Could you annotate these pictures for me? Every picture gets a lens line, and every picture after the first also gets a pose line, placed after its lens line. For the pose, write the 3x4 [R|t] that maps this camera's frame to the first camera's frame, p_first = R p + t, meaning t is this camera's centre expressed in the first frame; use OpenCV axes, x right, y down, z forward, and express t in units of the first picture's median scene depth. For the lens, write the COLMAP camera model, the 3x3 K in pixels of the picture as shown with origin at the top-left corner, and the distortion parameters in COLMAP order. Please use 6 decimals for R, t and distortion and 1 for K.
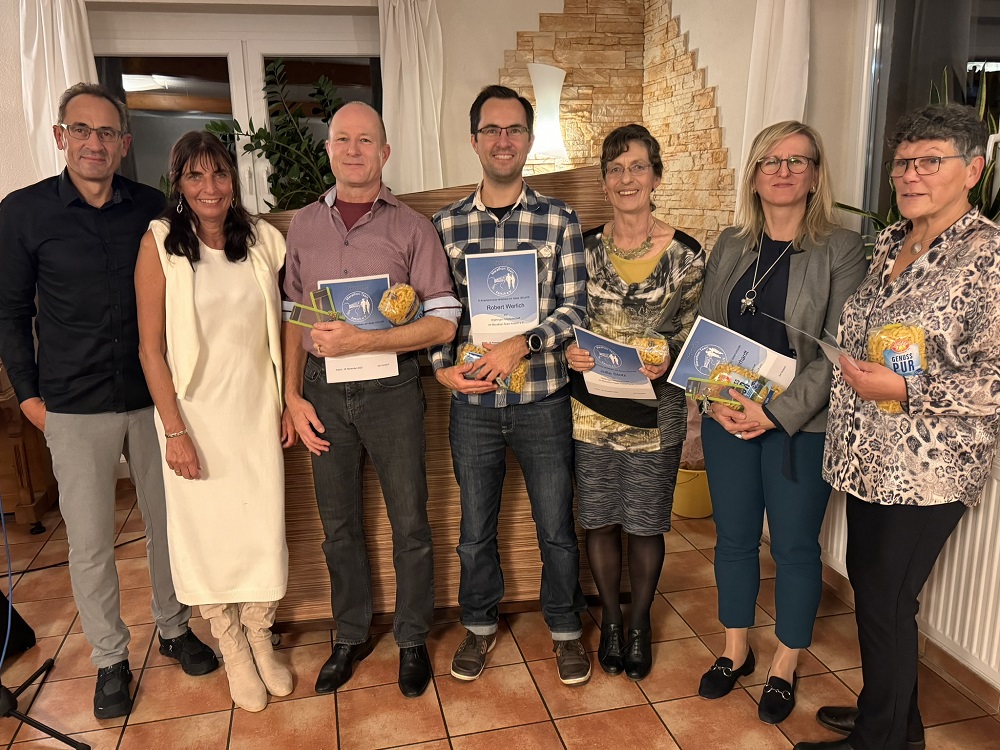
lens RADIAL K [[833.9, 0, 477.2], [0, 833.9, 387.4], [0, 0, 1]] dist [0.041337, -0.096305]
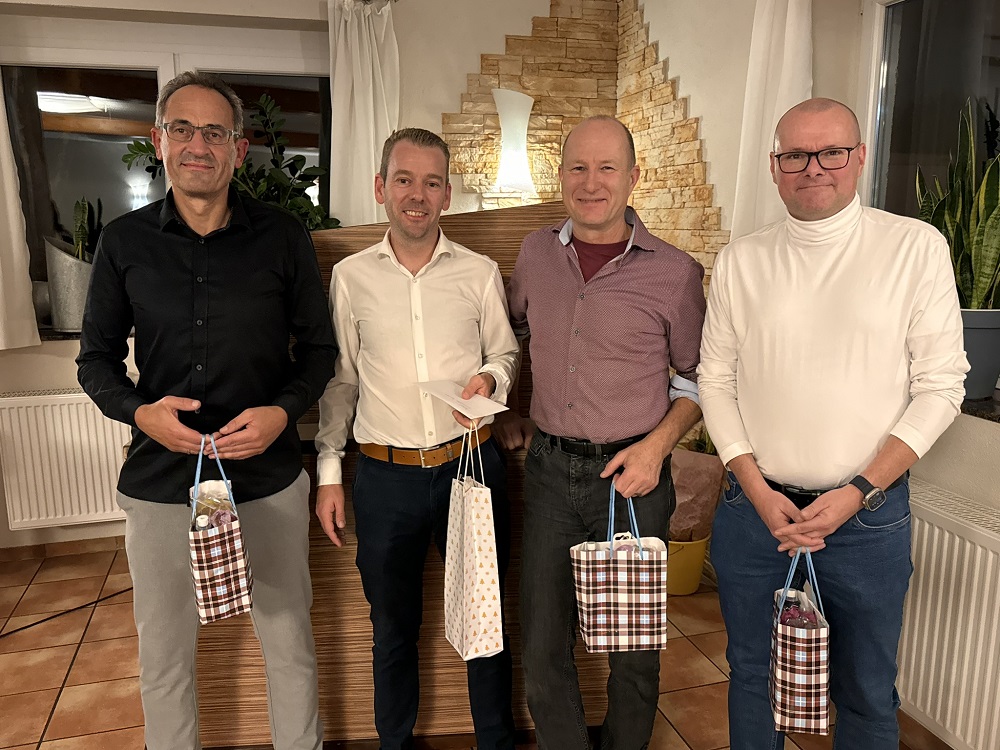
lens RADIAL K [[833.9, 0, 483.4], [0, 833.9, 388.6], [0, 0, 1]] dist [0.041337, -0.096305]
pose [[0.998294, 0.009102, 0.057682, 0.000822], [-0.006814, 0.999187, -0.039727, -0.023881], [-0.057997, 0.039266, 0.997544, 0.104280]]
